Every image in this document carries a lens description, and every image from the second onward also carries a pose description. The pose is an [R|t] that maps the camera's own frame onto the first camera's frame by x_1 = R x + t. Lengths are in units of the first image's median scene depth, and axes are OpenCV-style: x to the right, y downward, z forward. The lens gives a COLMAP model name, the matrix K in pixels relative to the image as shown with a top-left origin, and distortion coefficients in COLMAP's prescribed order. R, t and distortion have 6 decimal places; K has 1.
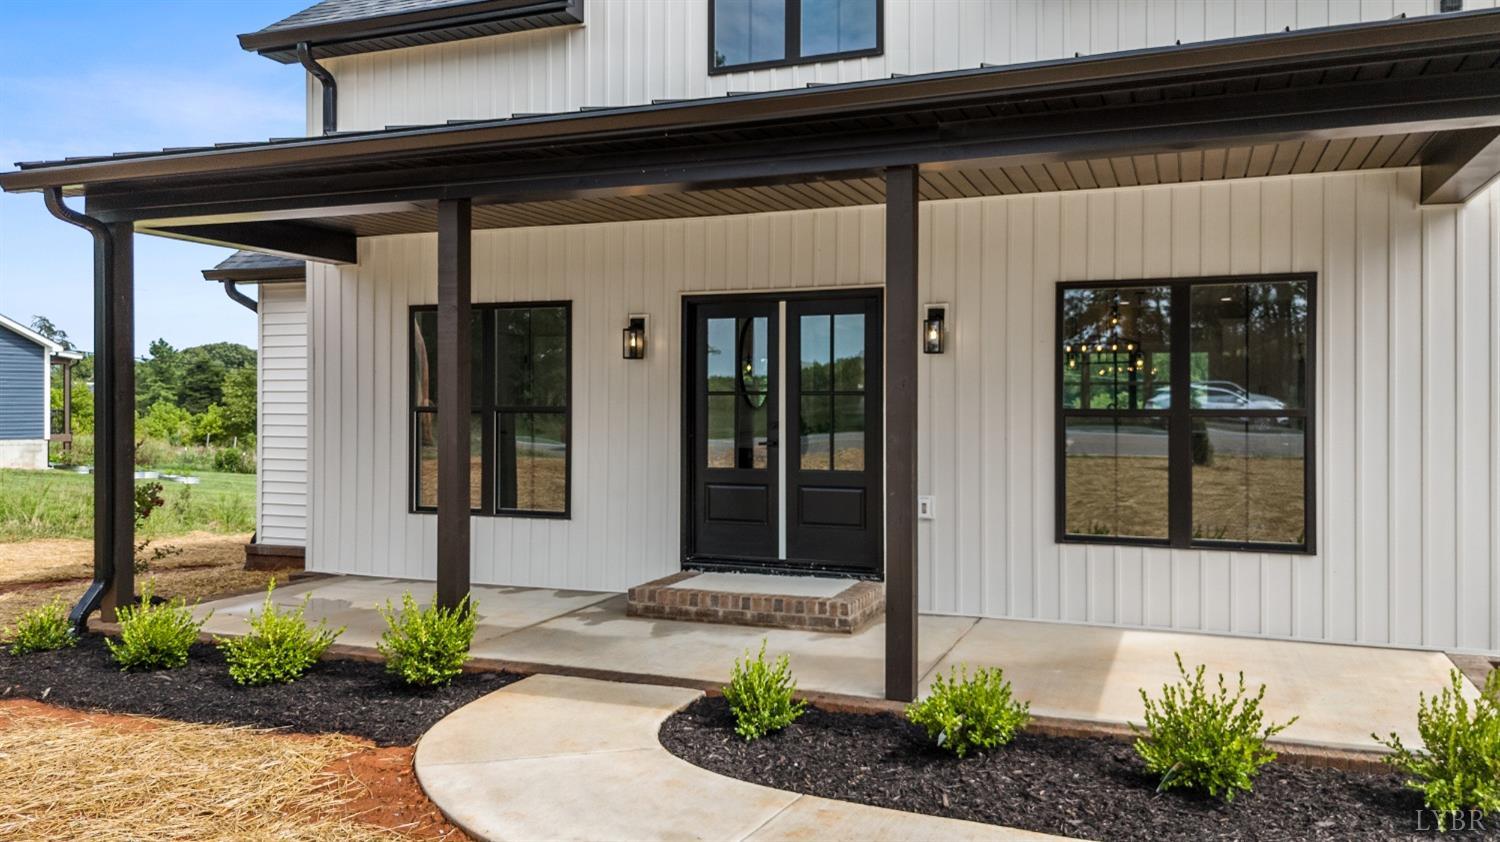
lens RADIAL K [[1121.5, 0, 748.8], [0, 1121.5, 421.7], [0, 0, 1]] dist [0.059590, -0.054777]
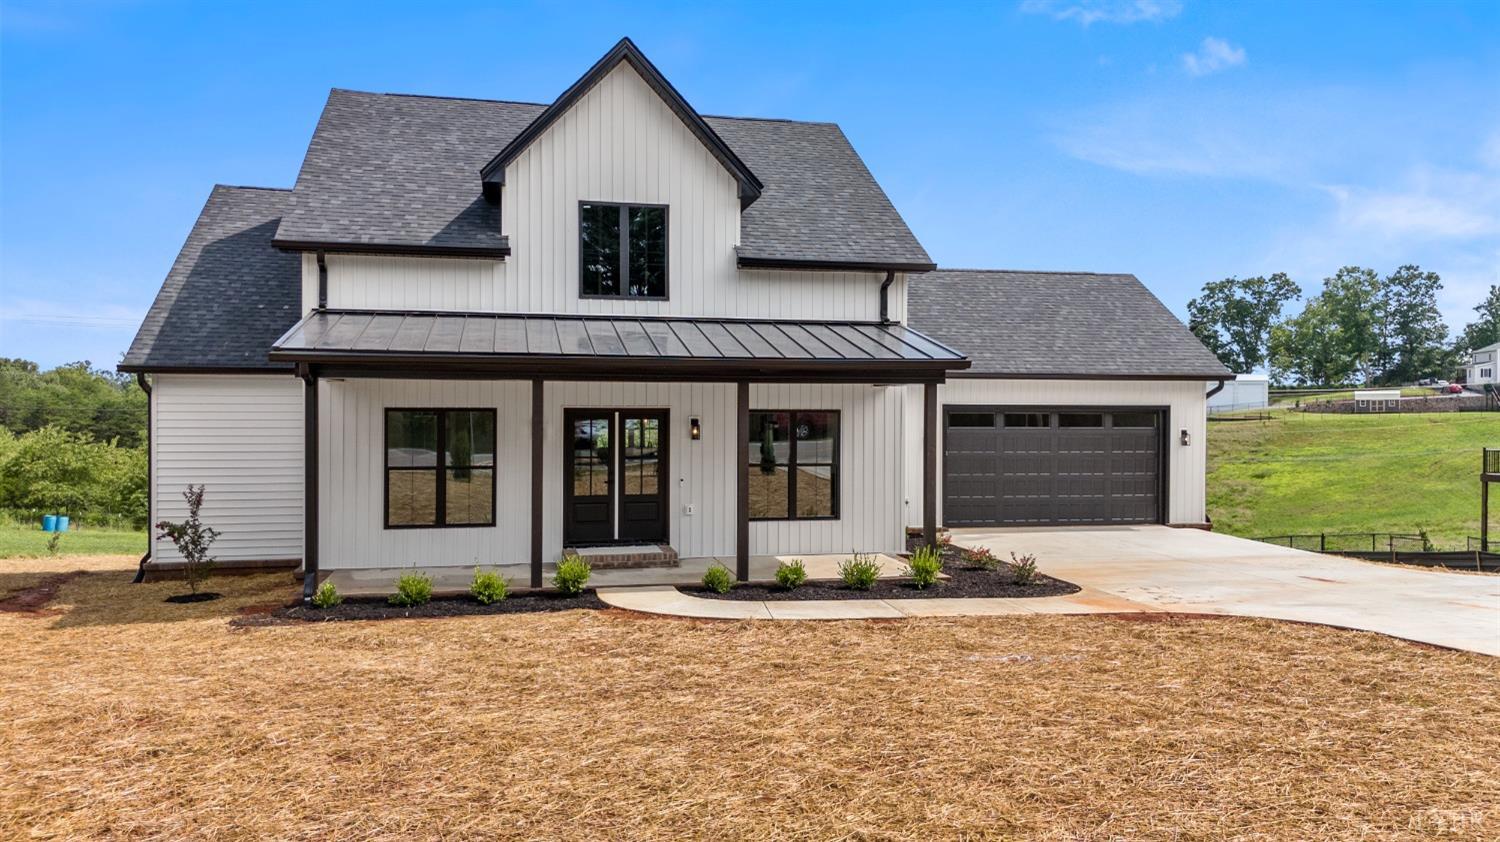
lens RADIAL K [[1092.0, 0, 748.3], [0, 1092.0, 418.3], [0, 0, 1]] dist [0.047305, -0.026256]
pose [[0.819784, -0.002517, 0.572667, -0.978636], [0.006276, 0.999970, -0.004588, -0.091926], [-0.572638, 0.007355, 0.819775, -0.819860]]
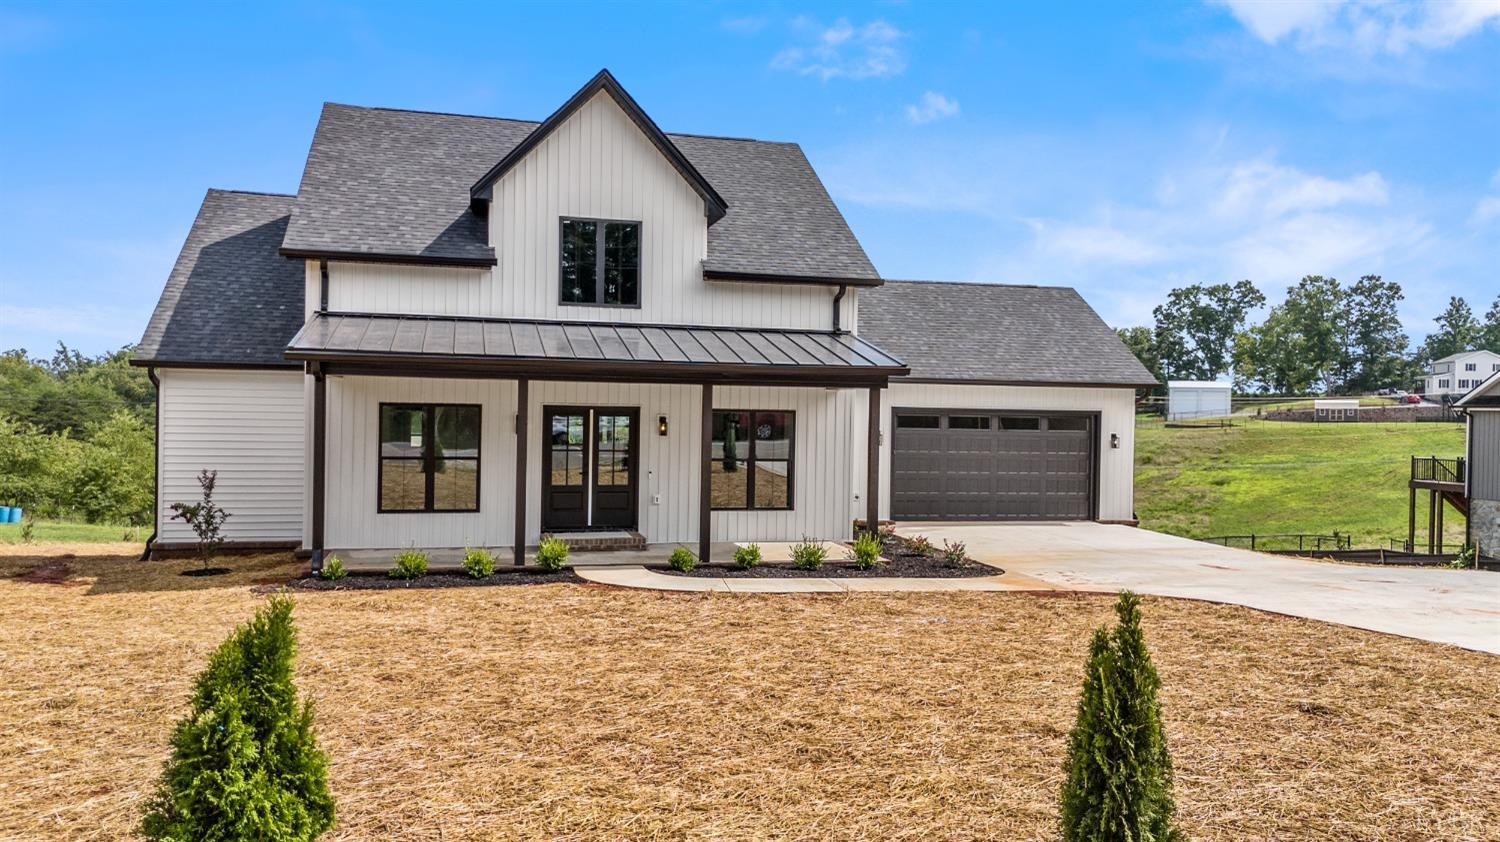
lens RADIAL K [[1121.5, 0, 748.8], [0, 1121.5, 421.7], [0, 0, 1]] dist [0.059590, -0.054777]
pose [[0.800353, 0.007286, 0.599485, -1.139478], [-0.007483, 0.999970, -0.002164, -0.086767], [-0.599483, -0.002754, 0.800383, -1.050658]]
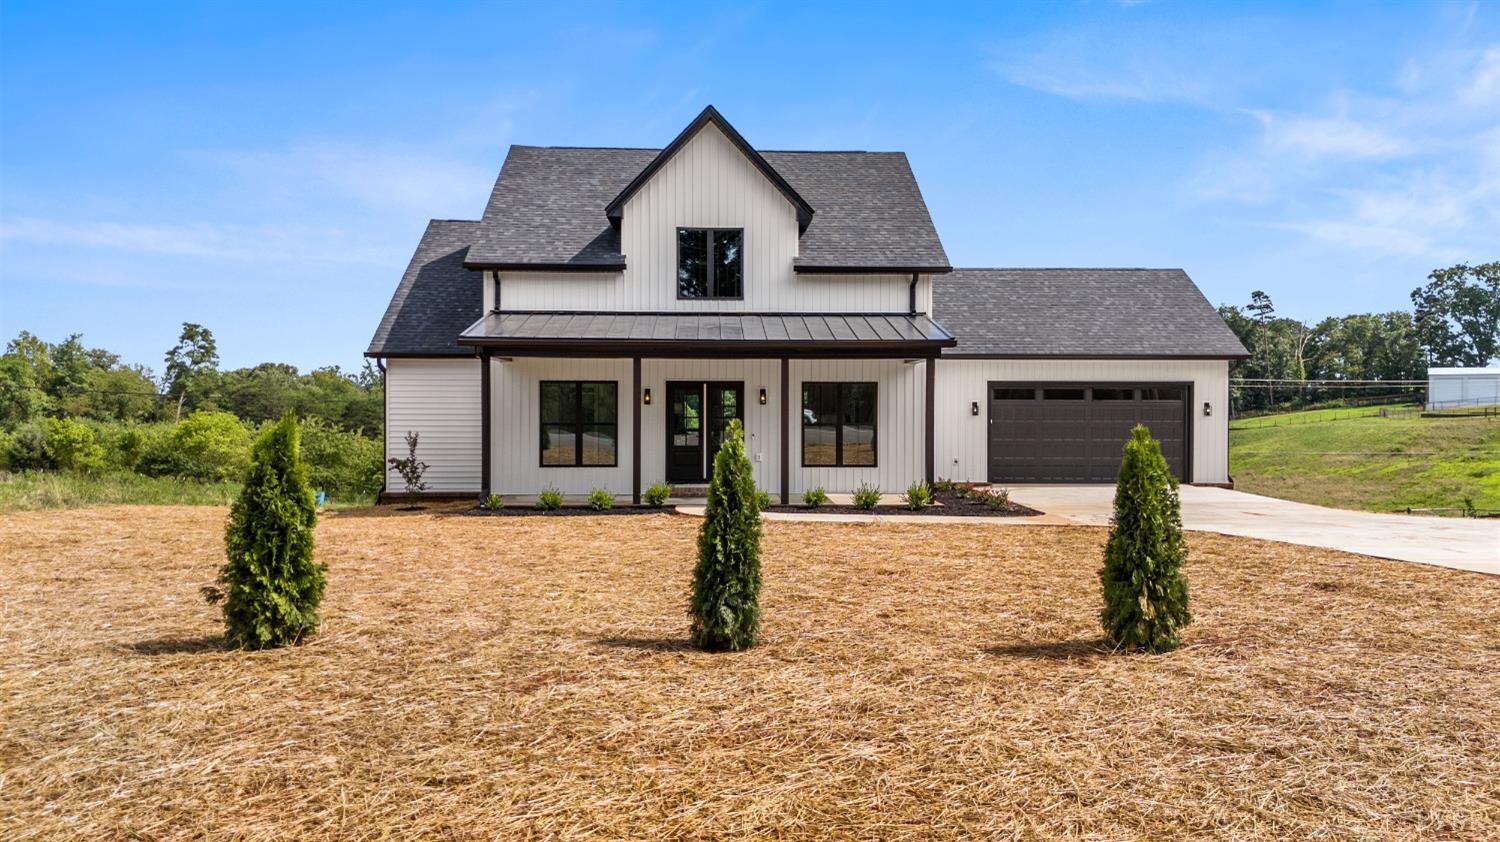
lens RADIAL K [[1095.2, 0, 754.6], [0, 1095.2, 419.1], [0, 0, 1]] dist [0.062647, -0.053614]
pose [[0.907389, -0.002547, 0.420284, -1.055965], [0.005553, 0.999967, -0.005928, -0.004880], [-0.420255, 0.007713, 0.907373, -1.581603]]
